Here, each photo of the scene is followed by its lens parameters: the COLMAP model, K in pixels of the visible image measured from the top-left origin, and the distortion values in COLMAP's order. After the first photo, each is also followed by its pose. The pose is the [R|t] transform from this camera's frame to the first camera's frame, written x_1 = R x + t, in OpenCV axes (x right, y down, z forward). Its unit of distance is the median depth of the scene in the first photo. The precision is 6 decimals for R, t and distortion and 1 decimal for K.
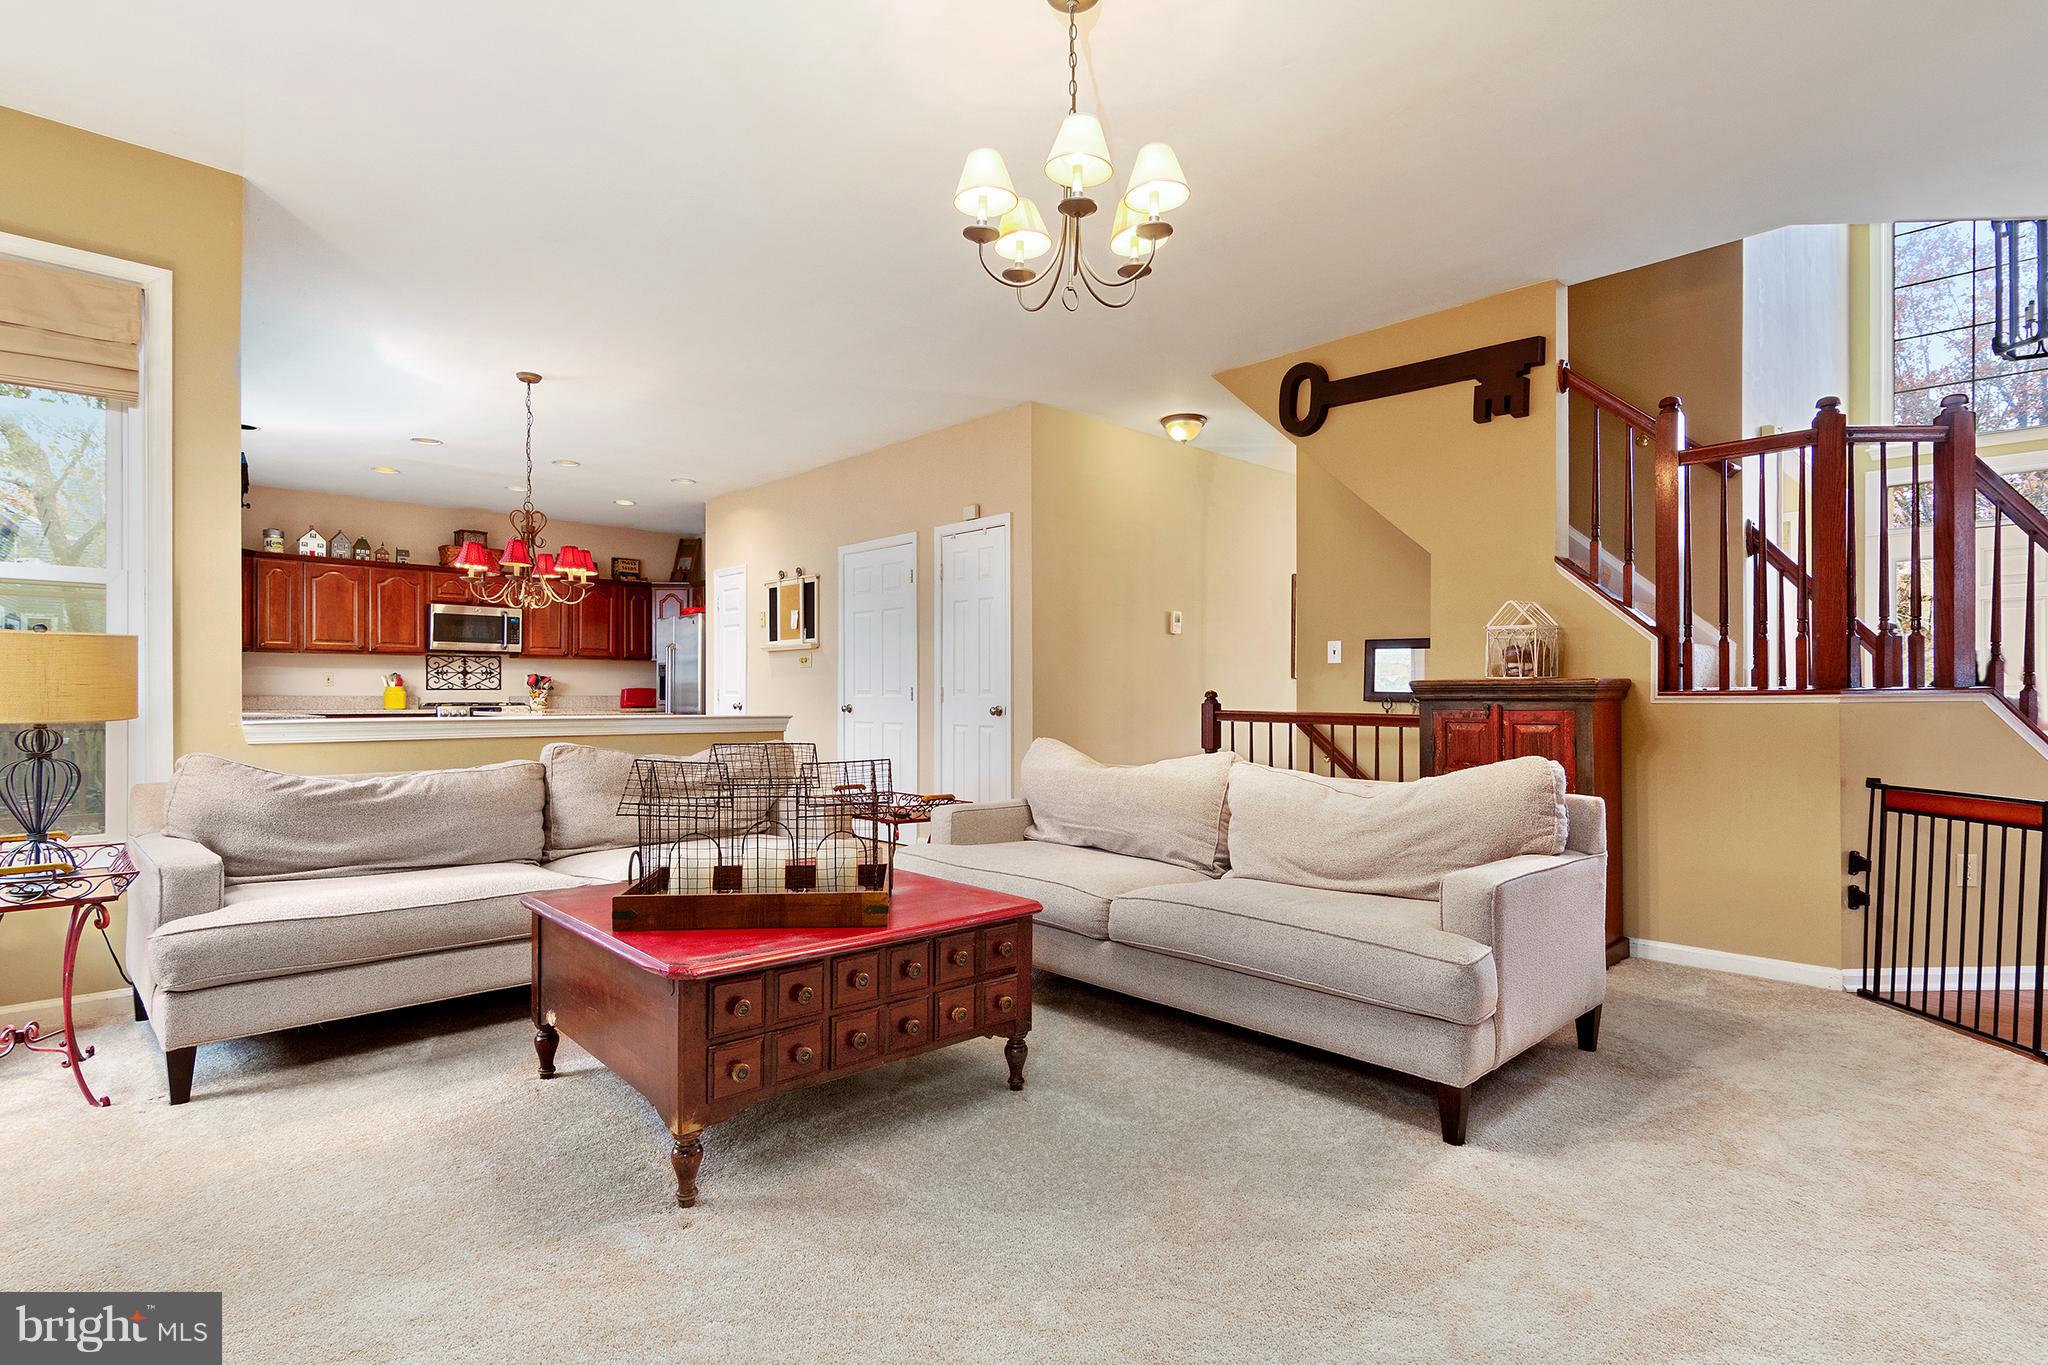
lens RADIAL K [[1000.8, 0, 1024.5], [0, 1000.8, 696.4], [0, 0, 1]] dist [0.004020, 0.001452]
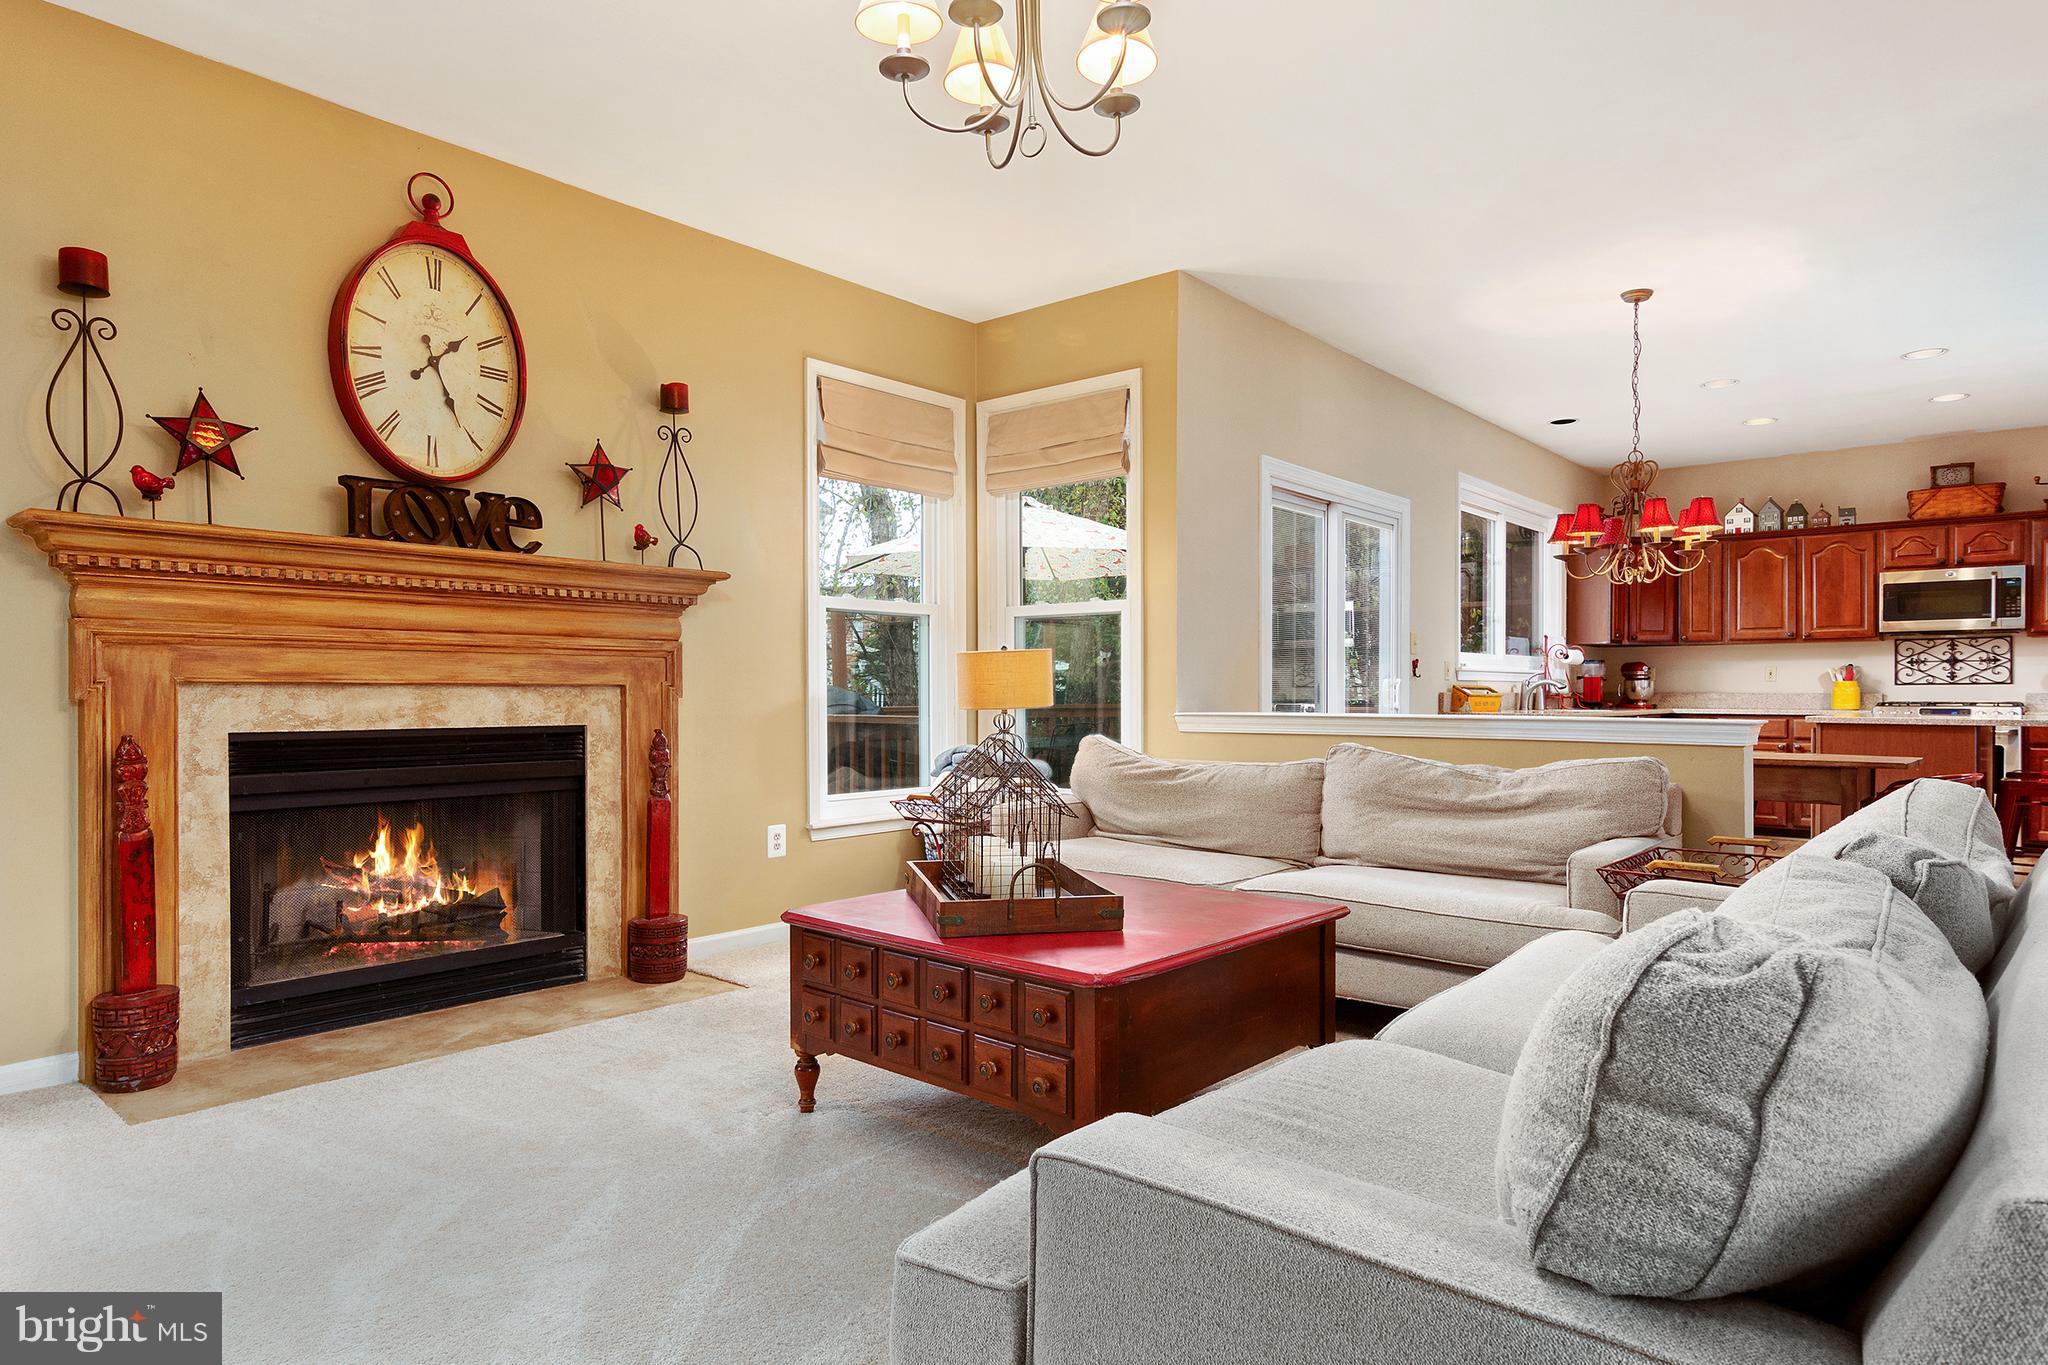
lens RADIAL K [[1205.0, 0, 1026.0], [0, 1205.0, 694.9], [0, 0, 1]] dist [0.003662, 0.003804]
pose [[0.096306, 0.000936, -0.995351, 0.263371], [-0.001057, 0.999999, 0.000838, 0.000875], [0.995351, 0.000971, 0.096307, 0.262310]]
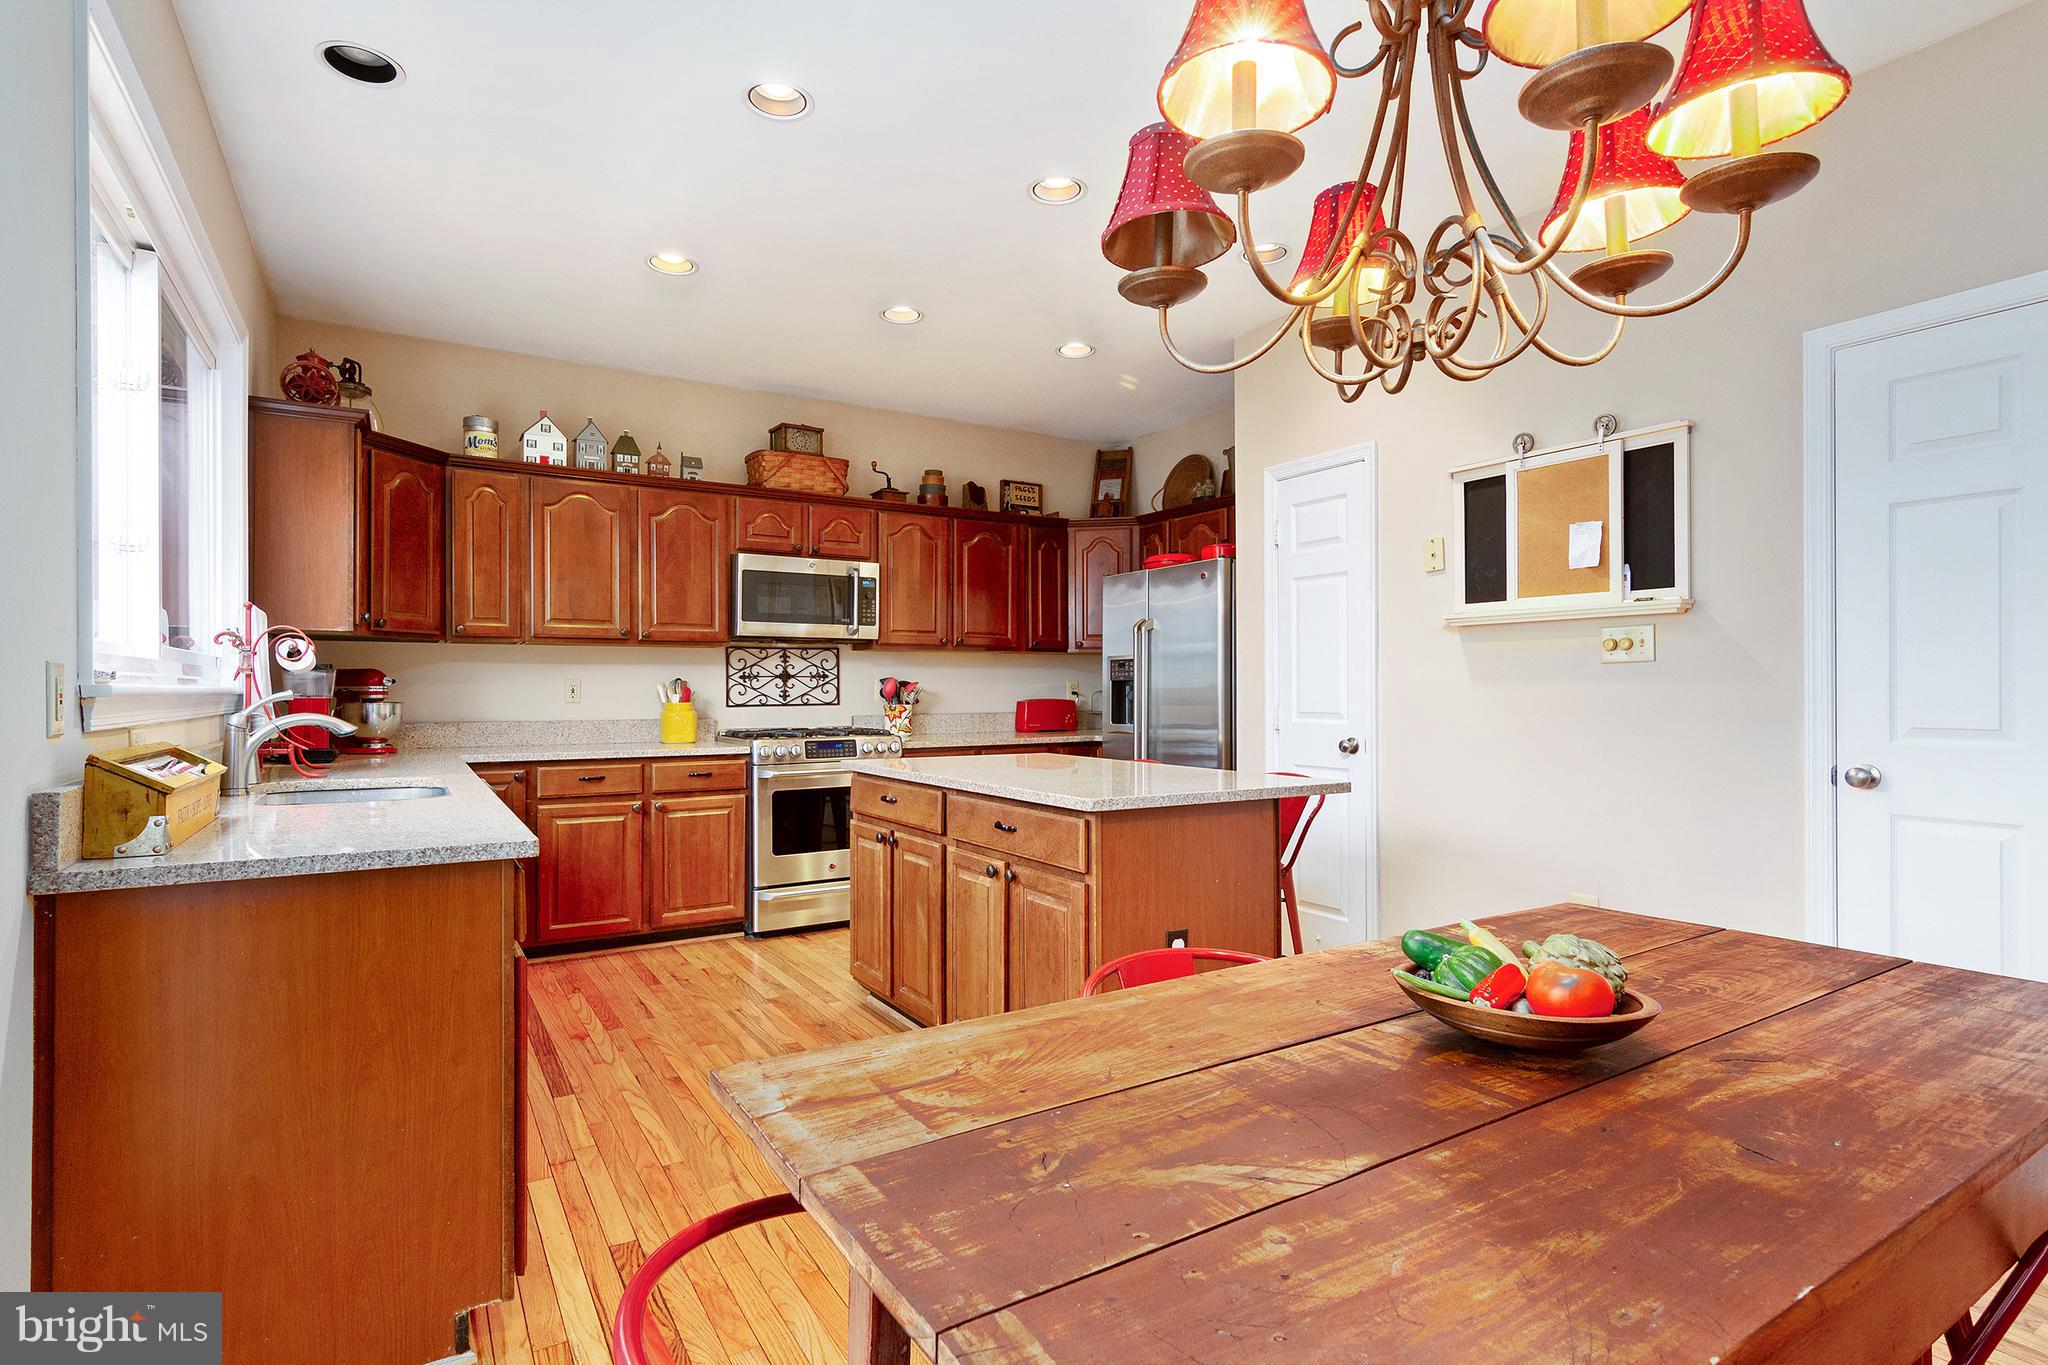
lens RADIAL K [[1000.8, 0, 1017.1], [0, 1000.8, 690.0], [0, 0, 1]] dist [0.004020, 0.001452]
pose [[0.978478, -0.002142, -0.206341, -0.327126], [0.002265, 0.999997, 0.000361, -0.016753], [0.206339, -0.000820, 0.978480, 0.490696]]
